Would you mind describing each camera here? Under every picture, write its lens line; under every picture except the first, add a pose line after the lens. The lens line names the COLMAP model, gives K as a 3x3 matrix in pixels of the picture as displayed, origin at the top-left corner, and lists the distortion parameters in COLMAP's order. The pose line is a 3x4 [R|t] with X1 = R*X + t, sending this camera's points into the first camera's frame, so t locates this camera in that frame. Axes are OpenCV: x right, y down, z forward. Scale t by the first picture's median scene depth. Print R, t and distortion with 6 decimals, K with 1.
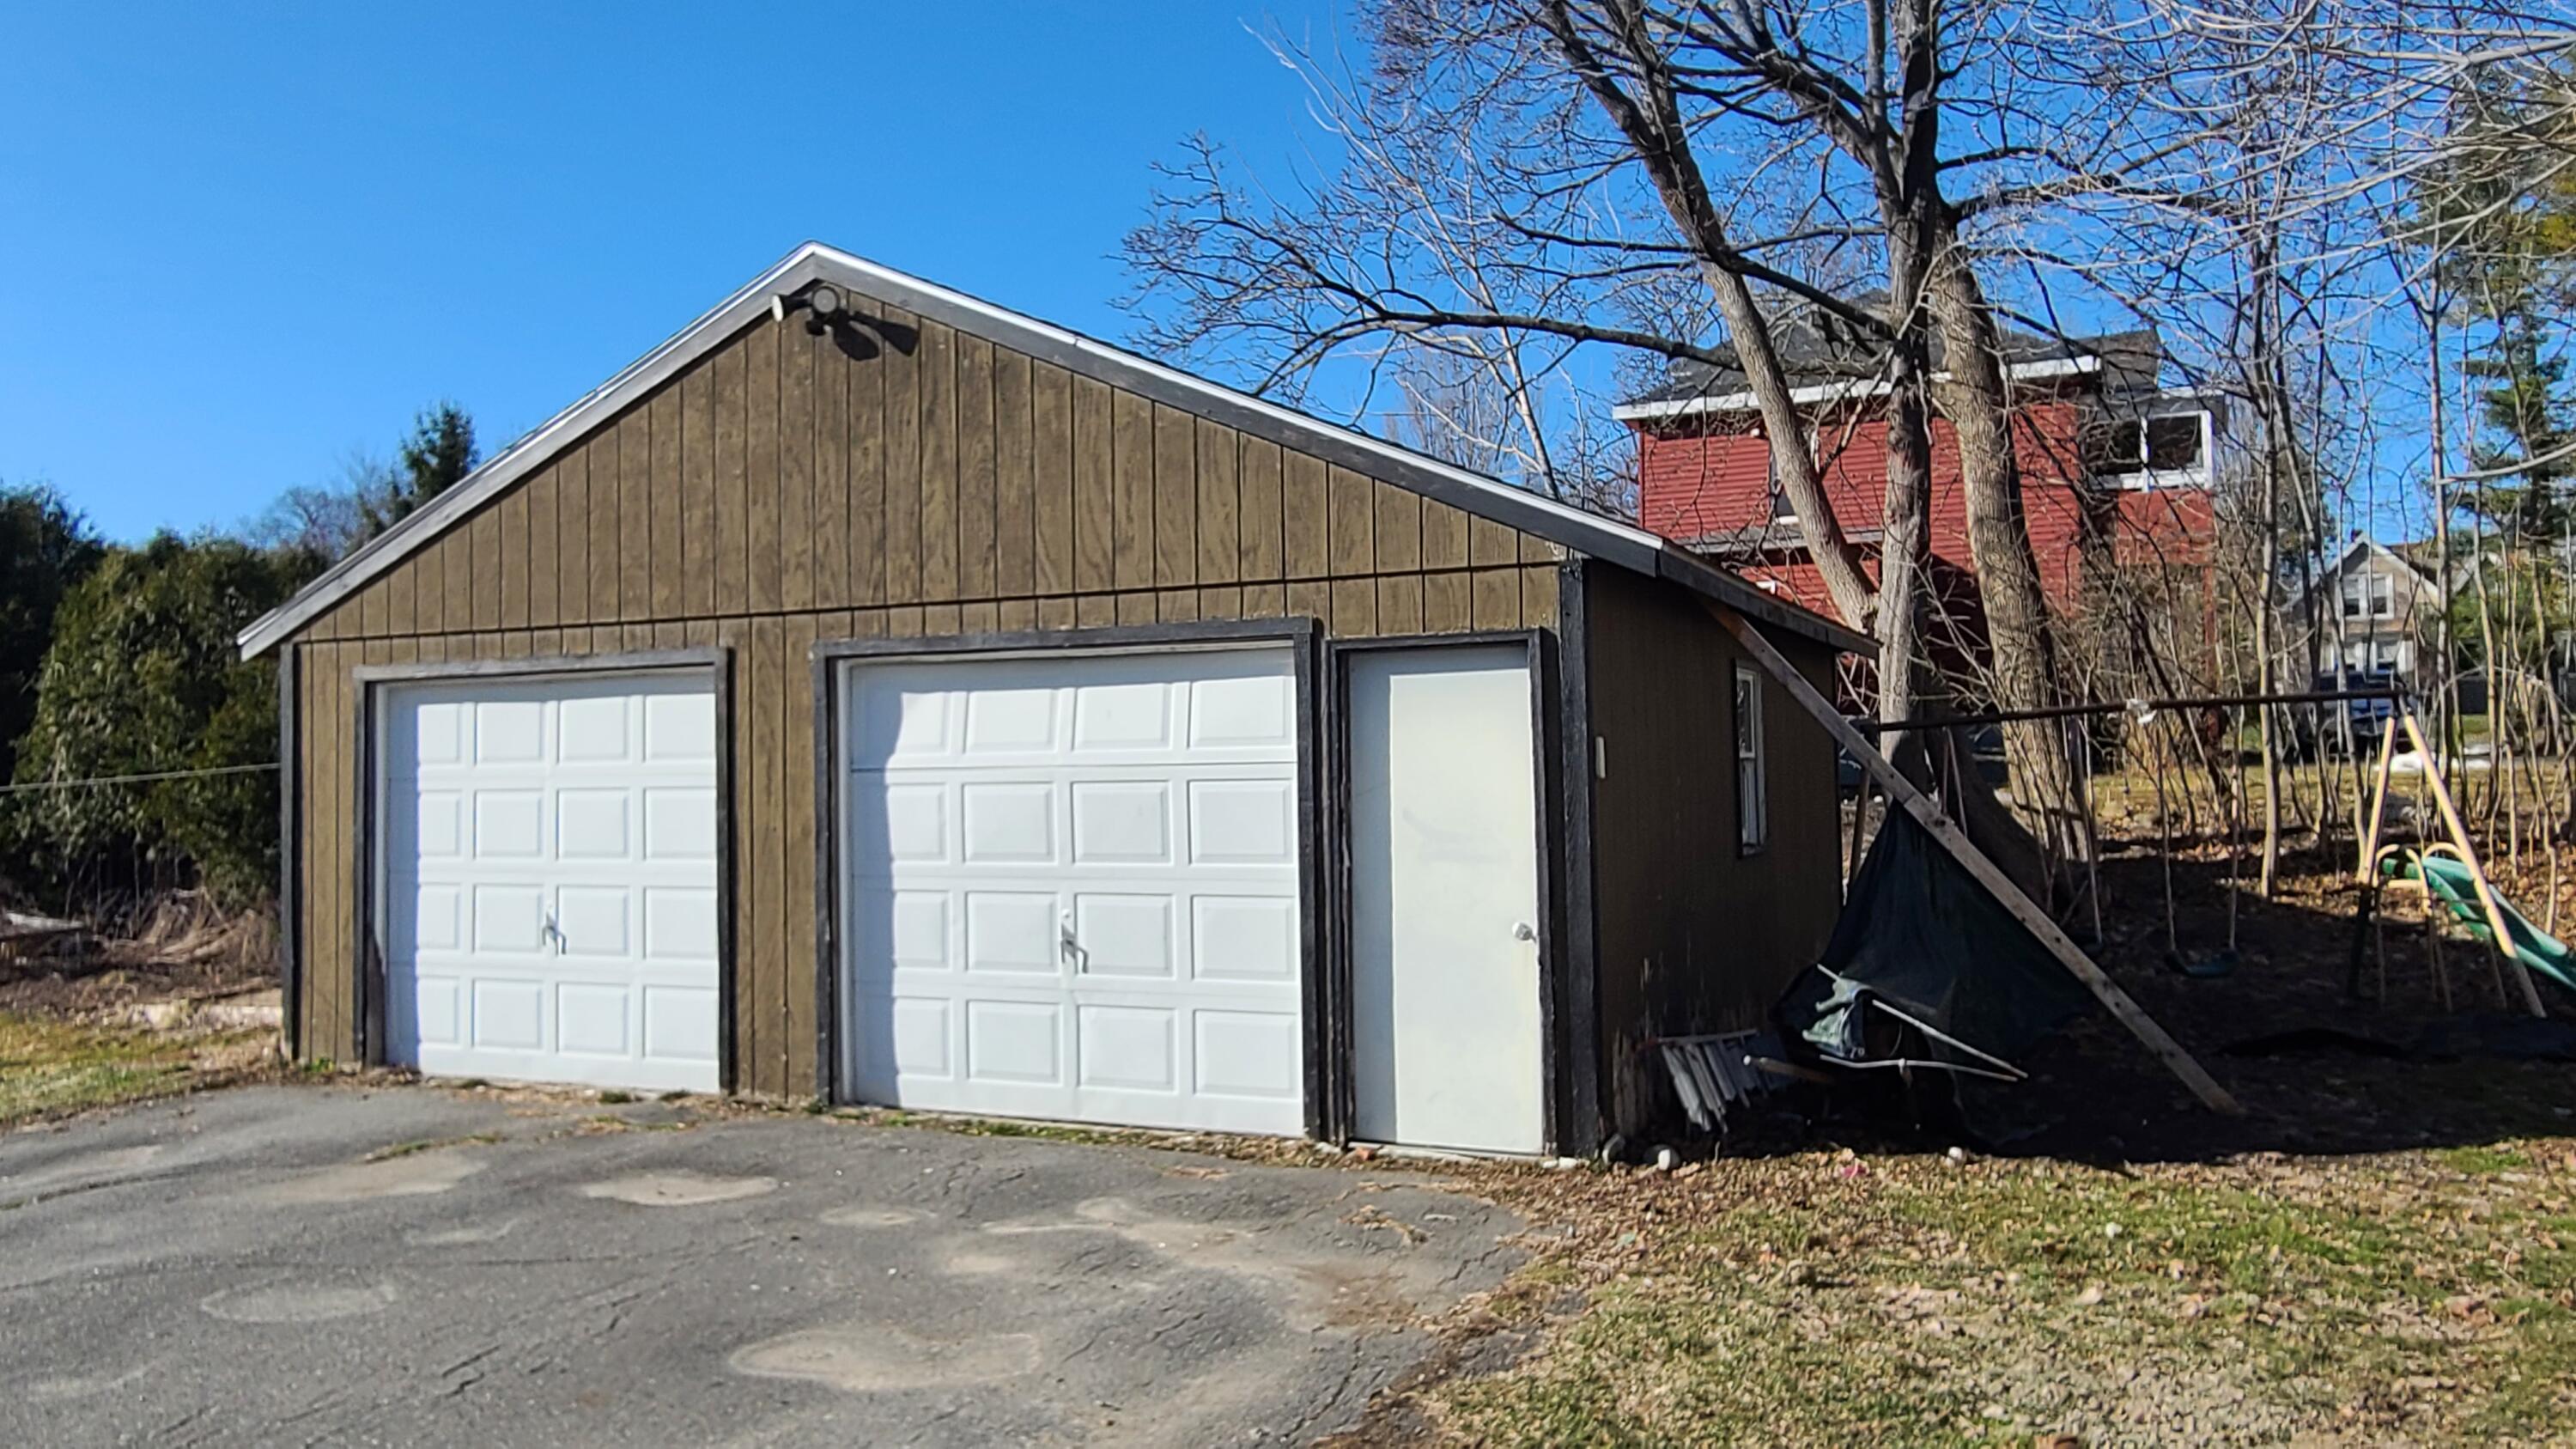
lens RADIAL K [[1169.2, 0, 1418.5], [0, 1169.2, 794.9], [0, 0, 1]] dist [0.003010, -0.000009]
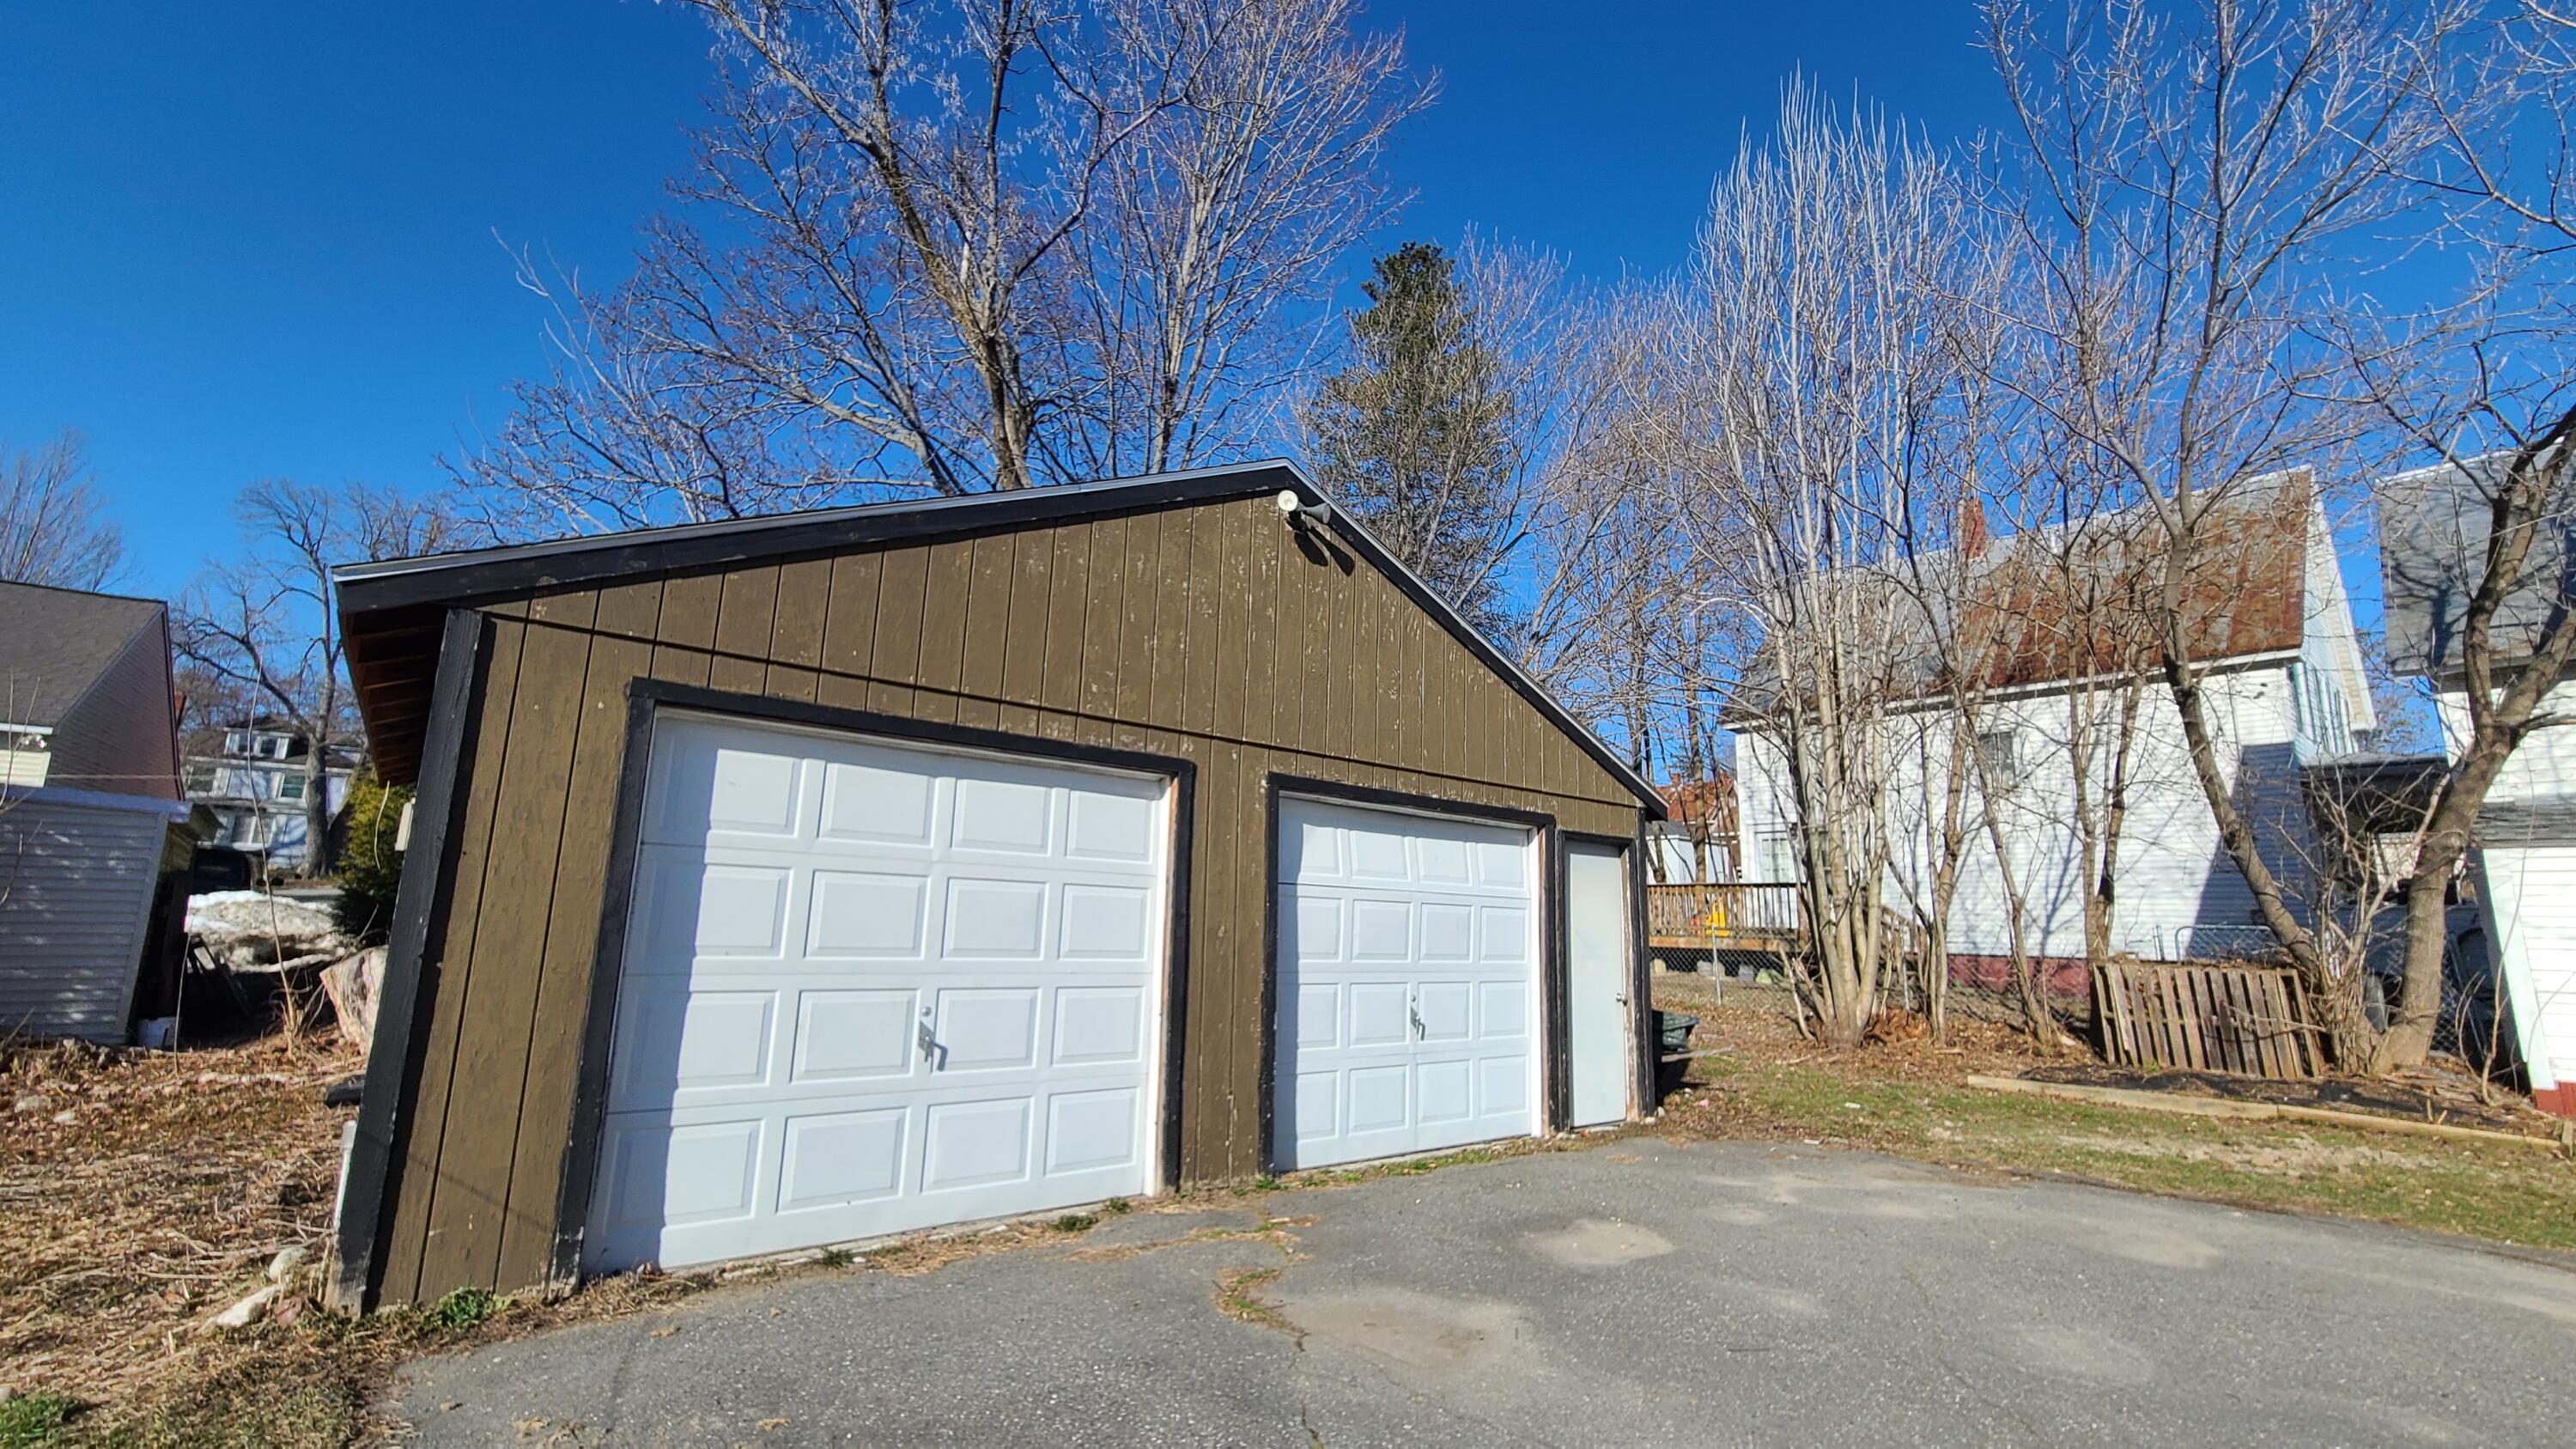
lens RADIAL K [[1055.0, 0, 1289.3], [0, 1055.0, 719.2], [0, 0, 1]] dist [-0.001362, -0.000240]
pose [[0.565255, 0.177607, 0.805569, -1.387064], [-0.053428, 0.982379, -0.179099, 0.007850], [-0.823184, 0.058196, 0.564784, 0.369499]]
